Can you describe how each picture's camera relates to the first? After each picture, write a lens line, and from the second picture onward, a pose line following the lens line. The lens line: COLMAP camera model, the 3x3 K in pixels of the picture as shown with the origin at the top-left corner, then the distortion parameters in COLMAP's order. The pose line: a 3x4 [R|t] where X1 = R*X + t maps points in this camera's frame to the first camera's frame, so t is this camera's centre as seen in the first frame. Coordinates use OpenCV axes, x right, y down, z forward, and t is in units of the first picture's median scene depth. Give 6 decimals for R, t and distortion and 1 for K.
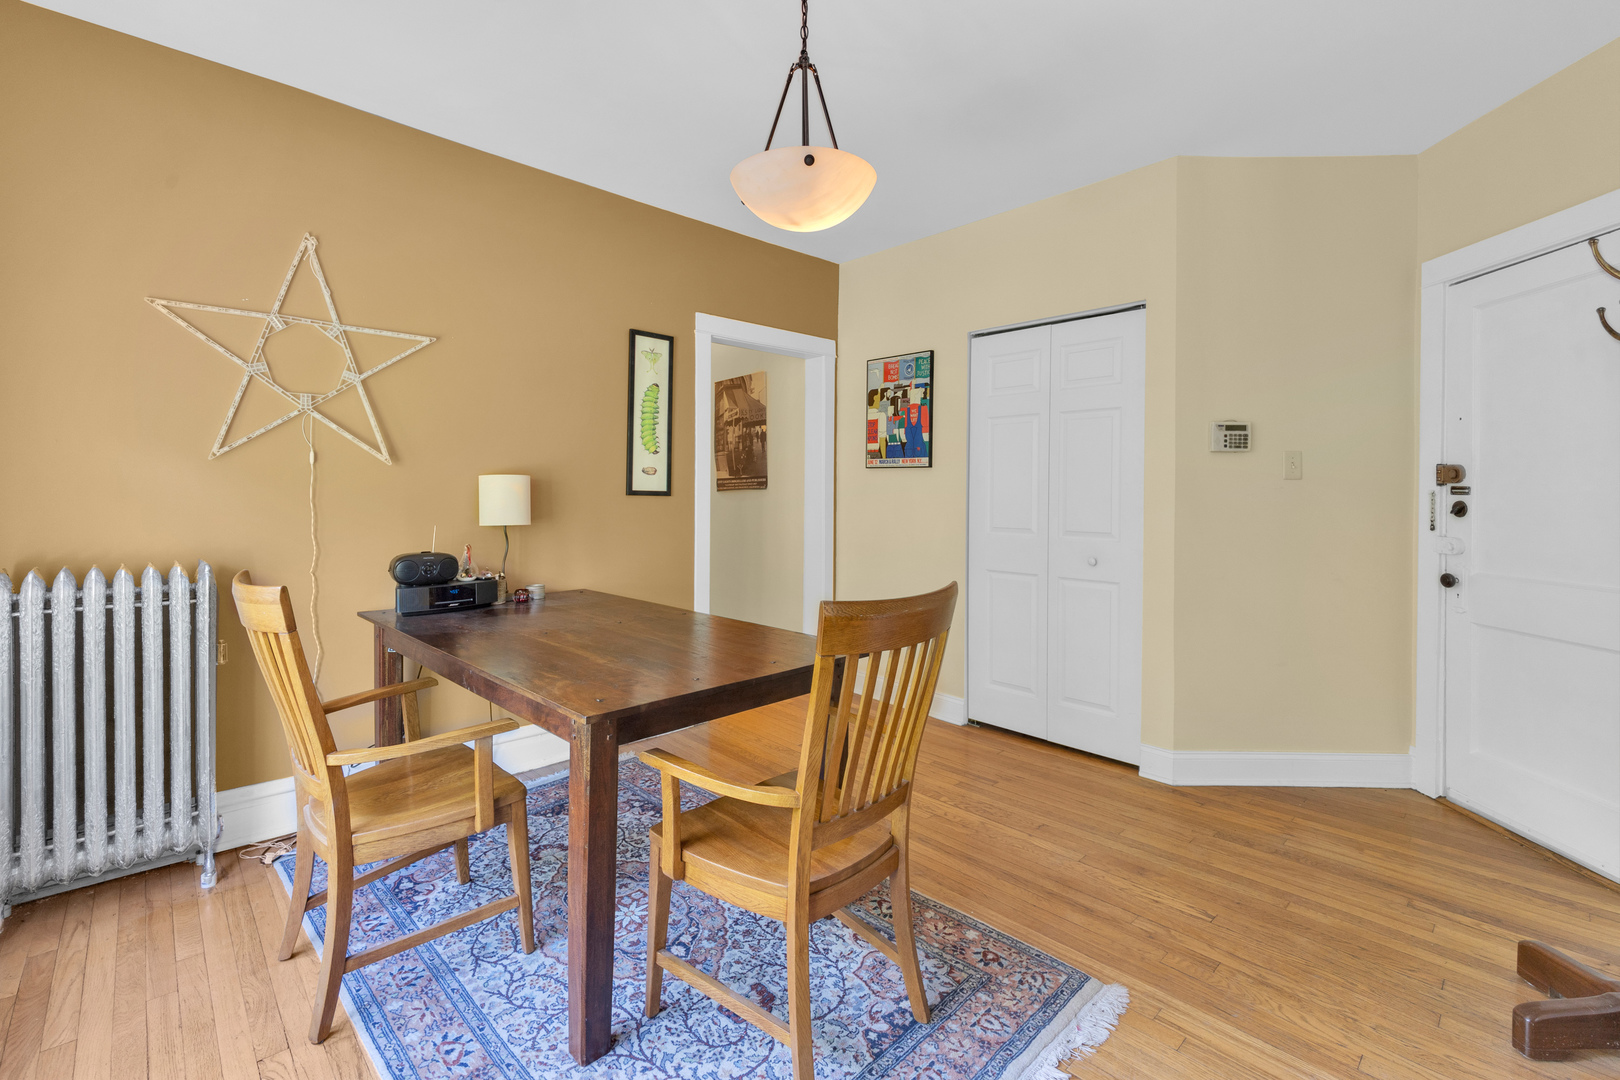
lens RADIAL K [[725.5, 0, 798.9], [0, 725.5, 512.1], [0, 0, 1]] dist [-0.009212, -0.000012]
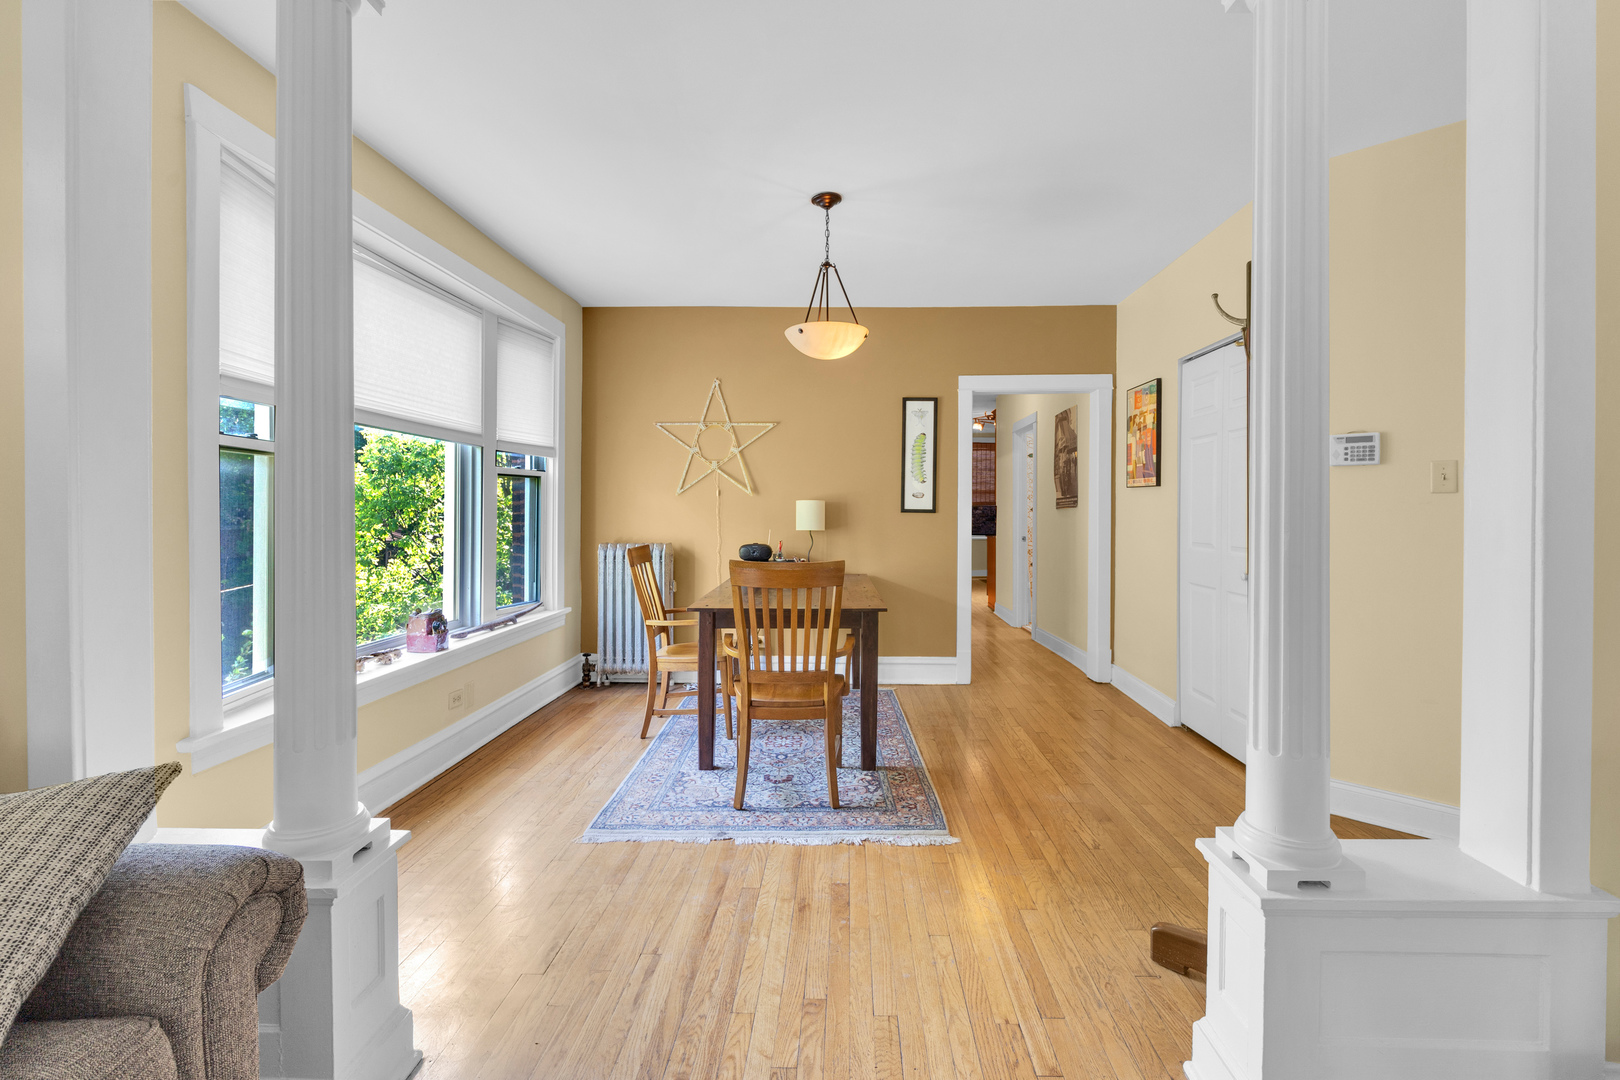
lens RADIAL K [[725.5, 0, 817.0], [0, 725.5, 525.3], [0, 0, 1]] dist [-0.009212, -0.000012]
pose [[0.705480, 0.010917, -0.708646, 0.770070], [-0.015780, 0.999875, -0.000306, 0.006740], [0.708555, 0.011398, 0.705564, -0.162166]]
